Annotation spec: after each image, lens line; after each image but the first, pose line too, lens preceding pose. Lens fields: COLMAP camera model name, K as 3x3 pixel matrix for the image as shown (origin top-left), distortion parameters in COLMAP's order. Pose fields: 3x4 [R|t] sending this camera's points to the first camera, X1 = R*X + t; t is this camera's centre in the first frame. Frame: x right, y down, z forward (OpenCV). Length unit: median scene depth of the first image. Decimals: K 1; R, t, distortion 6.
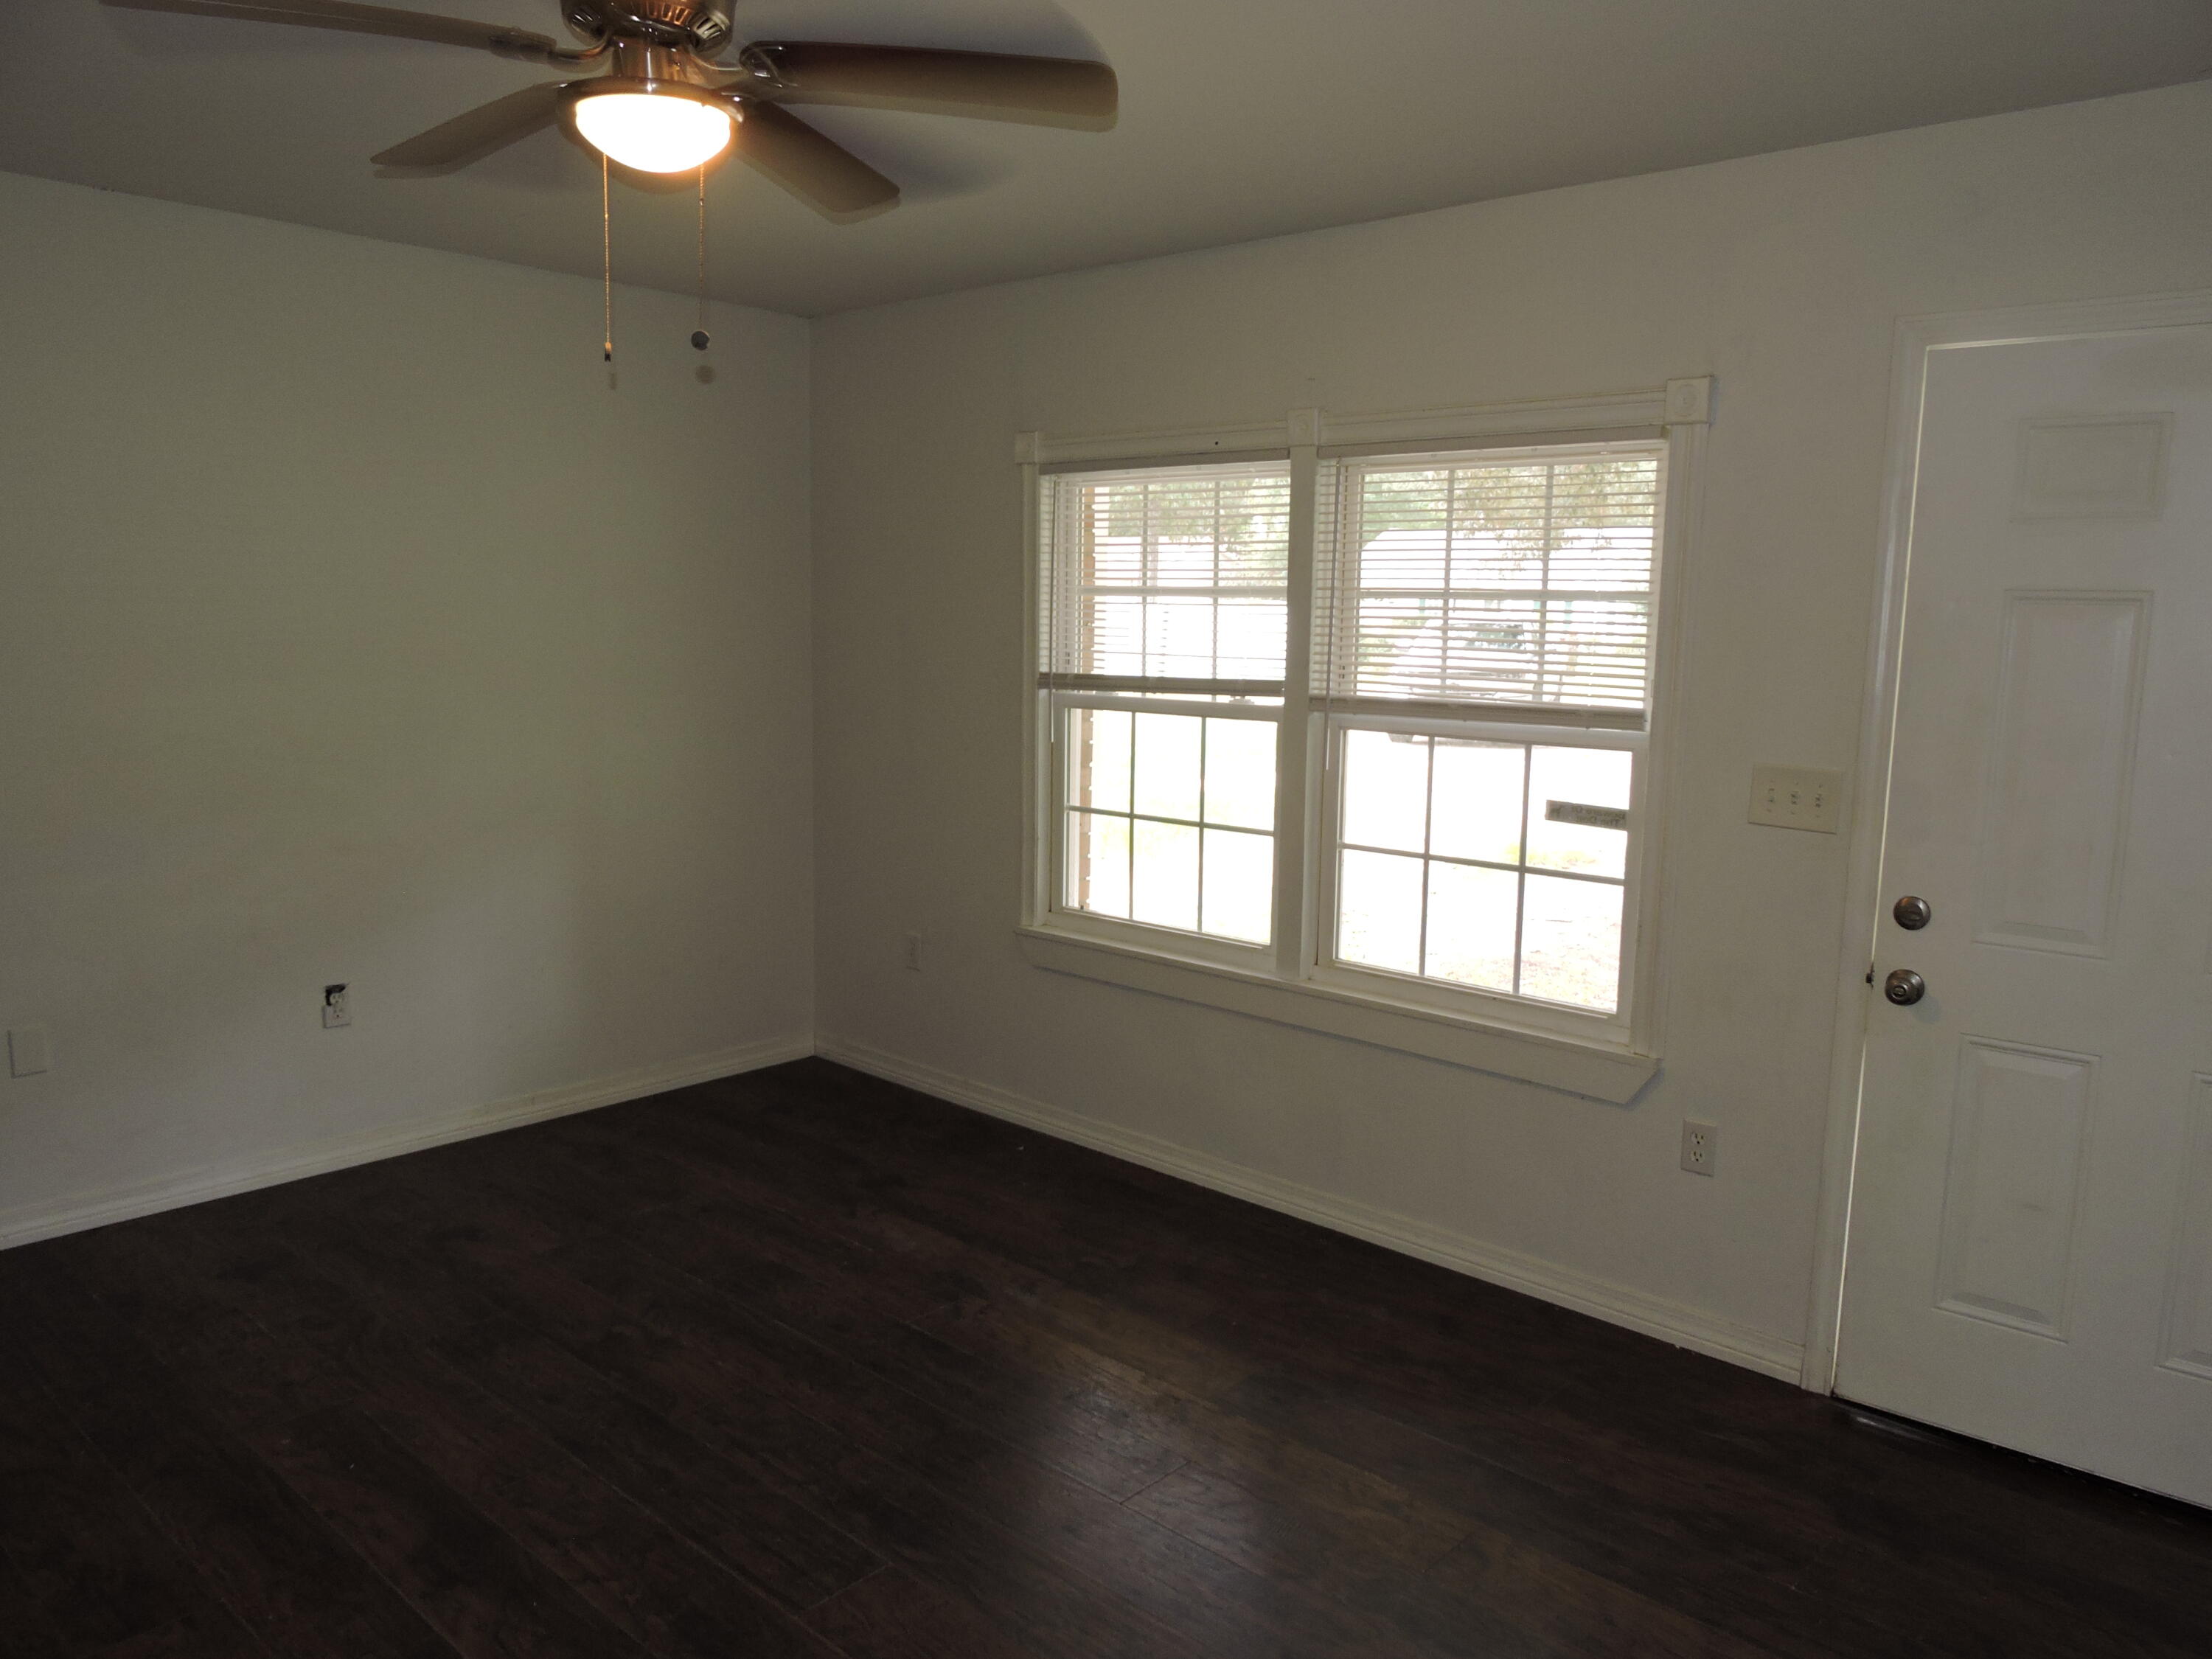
lens RADIAL K [[1554.3, 0, 1105.7], [0, 1554.3, 840.9], [0, 0, 1]] dist [-0.022274, -0.001373]
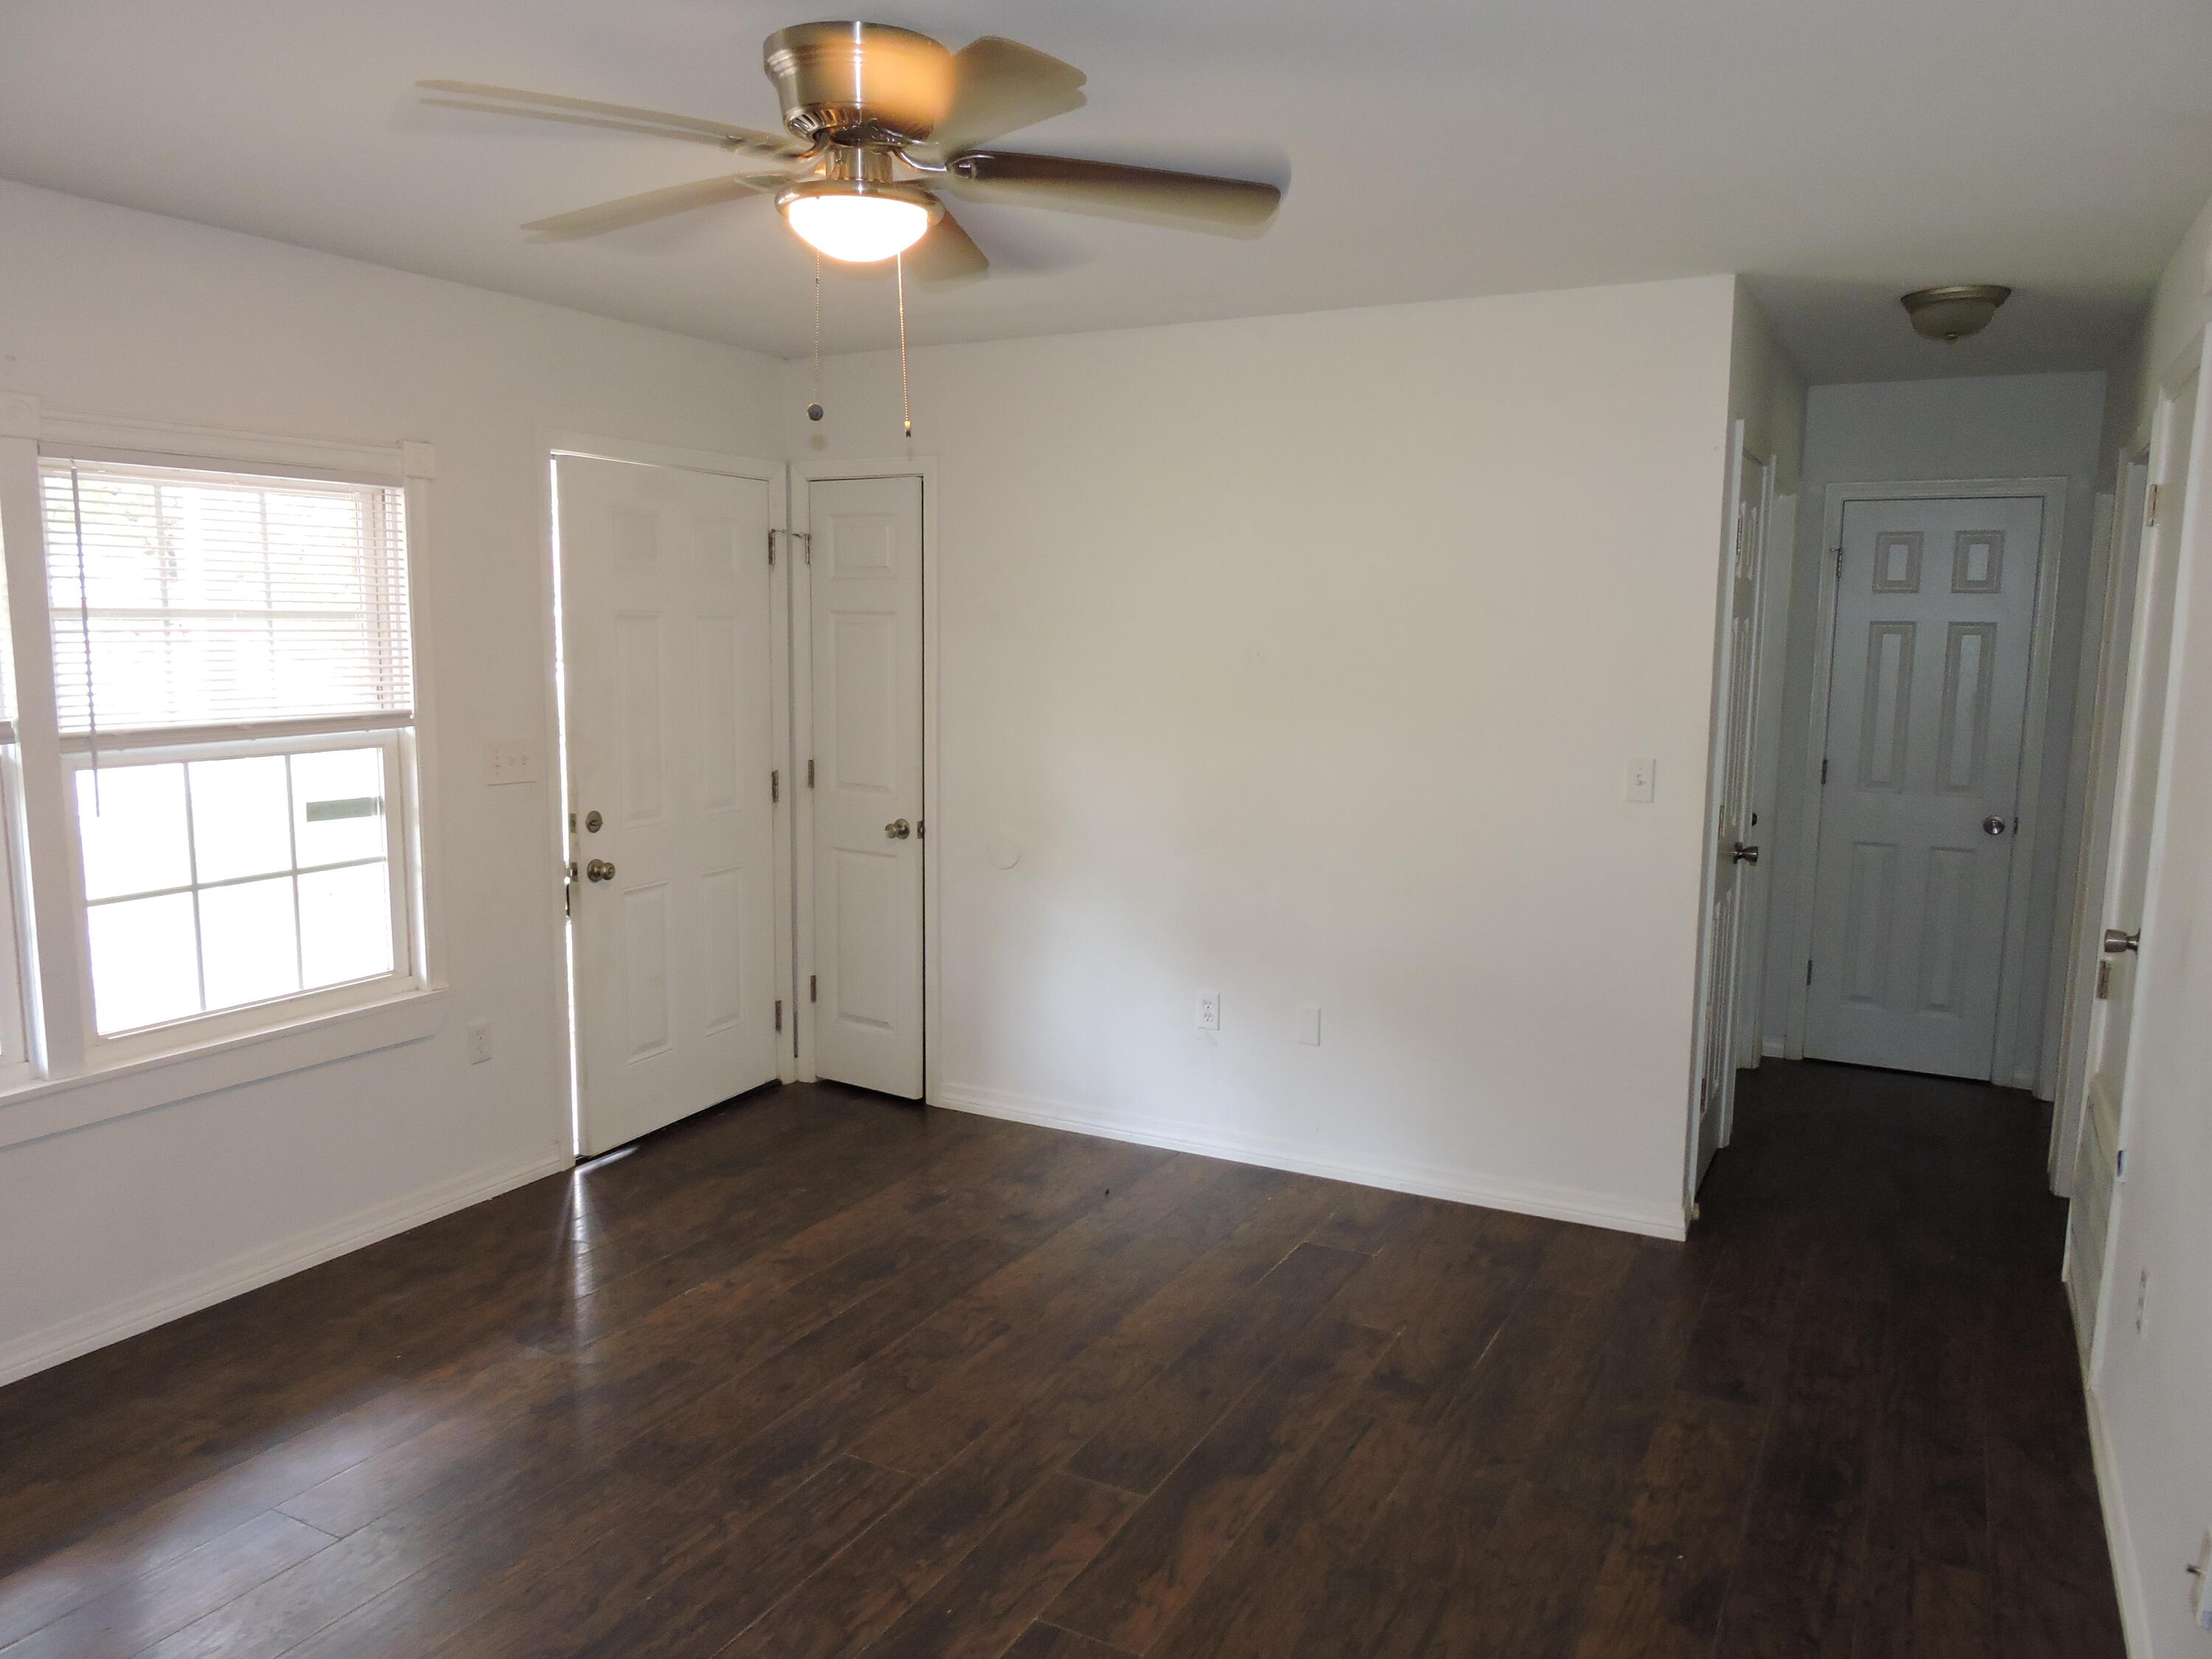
lens RADIAL K [[1568.2, 0, 1098.8], [0, 1568.2, 828.4], [0, 0, 1]] dist [-0.006616, -0.001605]
pose [[-0.240068, -0.149286, 0.959208, -1.039847], [0.130999, 0.974084, 0.184388, -0.159655], [-0.961877, 0.169921, -0.214290, 0.810803]]
